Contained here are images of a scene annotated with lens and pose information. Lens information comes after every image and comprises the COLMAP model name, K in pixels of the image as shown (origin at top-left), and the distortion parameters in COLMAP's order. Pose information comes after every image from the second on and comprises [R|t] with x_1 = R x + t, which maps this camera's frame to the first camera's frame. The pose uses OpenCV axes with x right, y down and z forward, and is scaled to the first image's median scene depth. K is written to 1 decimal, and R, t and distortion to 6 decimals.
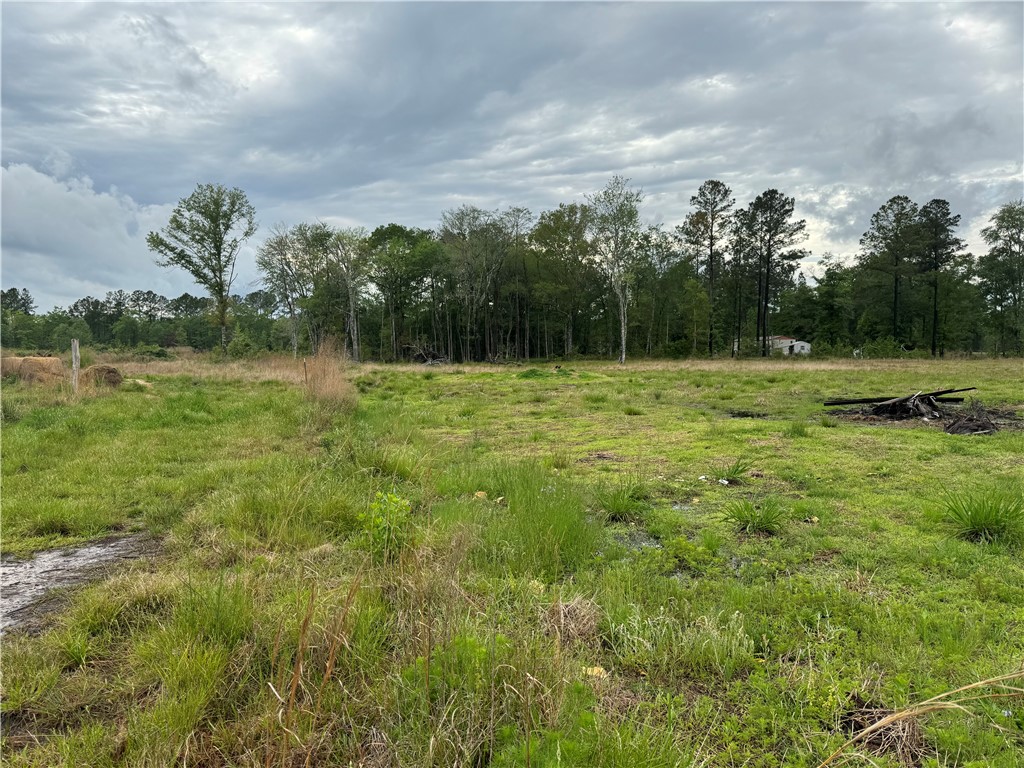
lens RADIAL K [[714.1, 0, 511.8], [0, 714.1, 376.1], [0, 0, 1]] dist [0.078428, -0.093295]
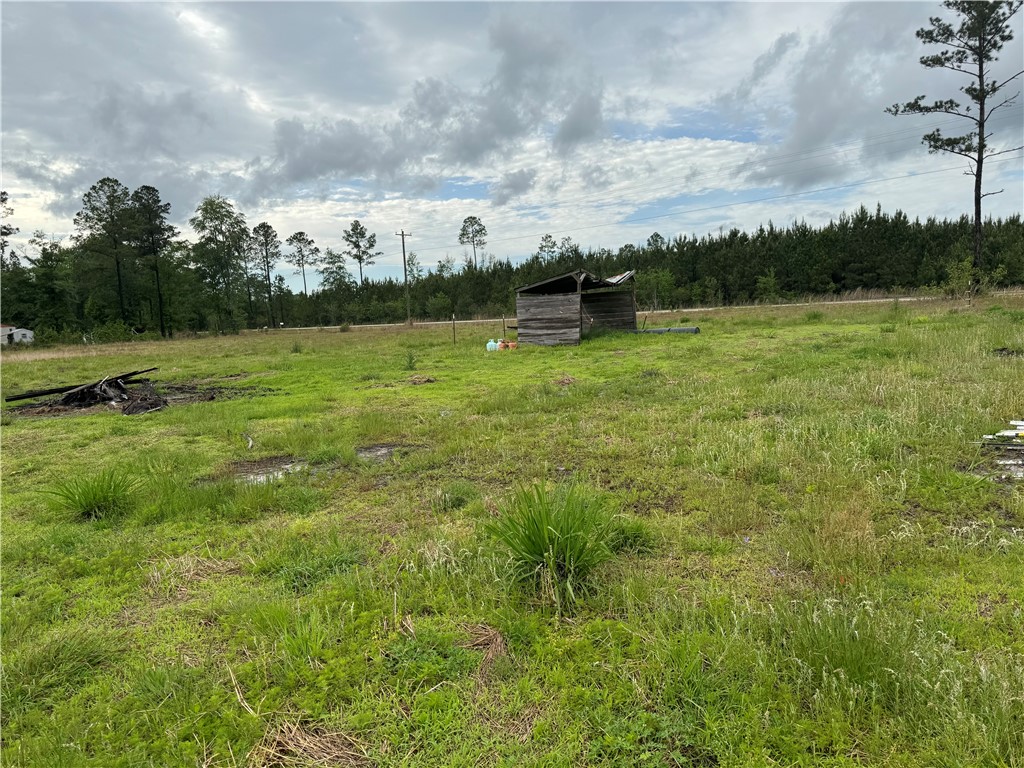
lens RADIAL K [[714.1, 0, 507.7], [0, 714.1, 385.0], [0, 0, 1]] dist [0.078428, -0.093295]
pose [[0.597894, -0.109591, 0.794048, 0.040995], [0.079726, 0.993828, 0.077132, -0.000175], [-0.797601, 0.017190, 0.602941, -0.026800]]
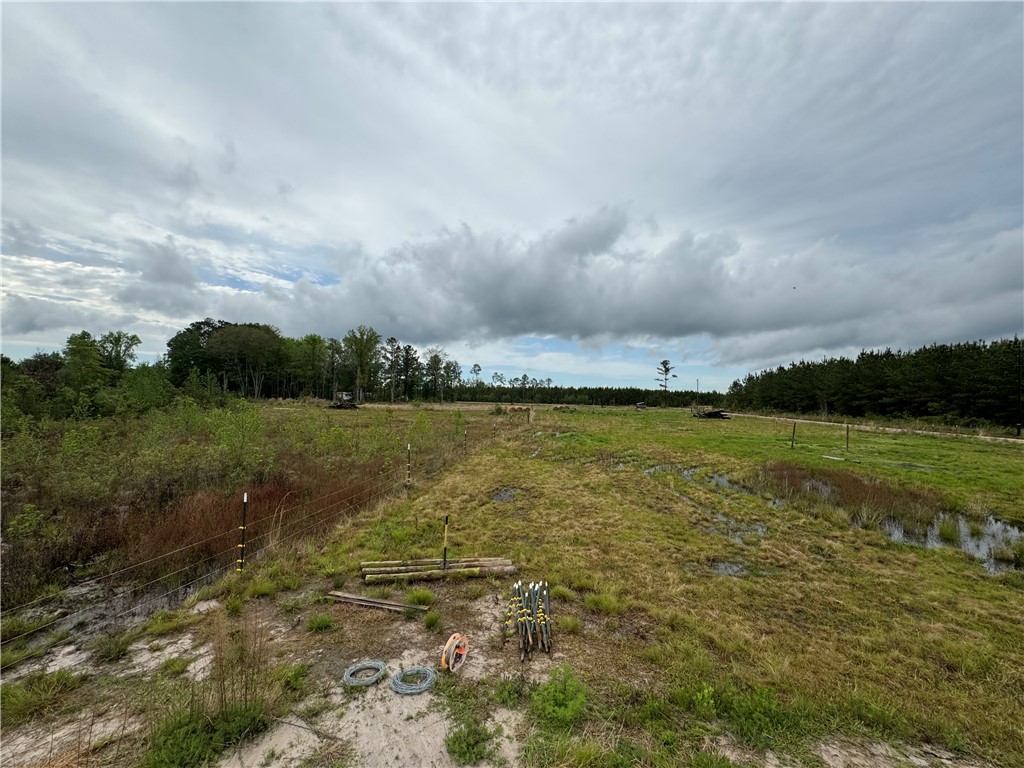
lens RADIAL K [[414.9, 0, 511.9], [0, 414.9, 387.7], [0, 0, 1]] dist [0.002007, 0.000323]
pose [[0.279953, 0.041038, 0.959136, -0.449486], [0.003413, 0.999037, -0.043742, -0.003183], [-0.960008, 0.015519, 0.279544, 0.035330]]
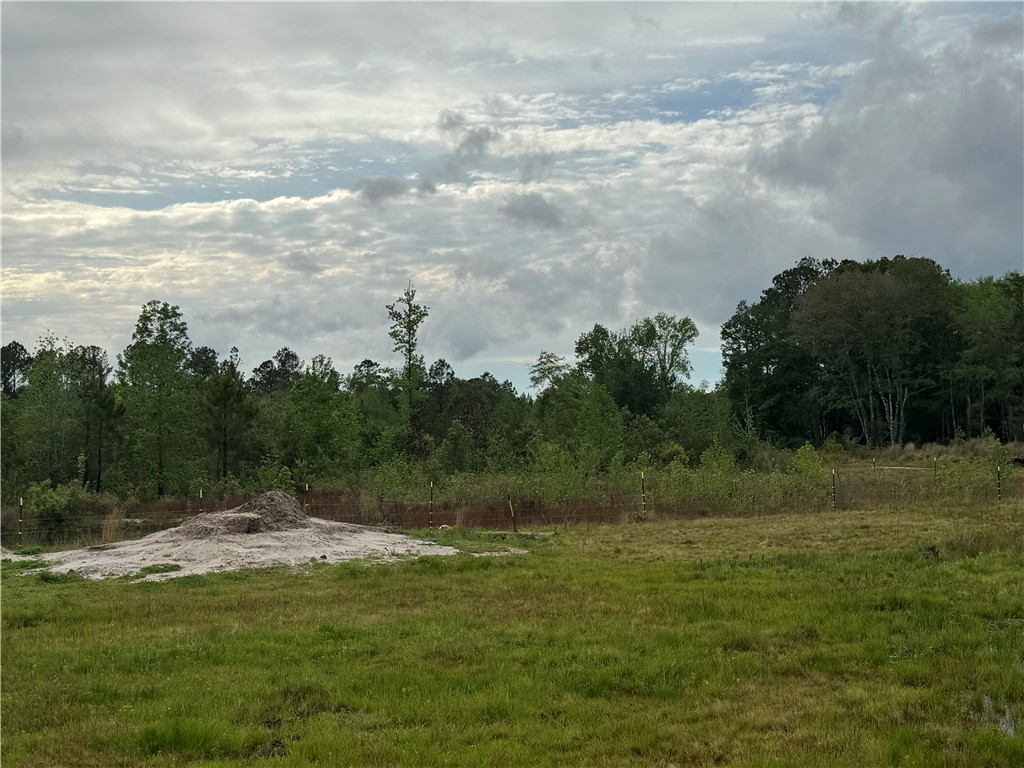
lens RADIAL K [[1430.3, 0, 496.2], [0, 1430.3, 399.7], [0, 0, 1]] dist [0.136037, 0.000000]
pose [[0.932574, -0.000342, 0.360978, -0.474952], [0.026650, 0.997336, -0.067904, 0.004113], [-0.359993, 0.072946, 0.930099, -0.084856]]
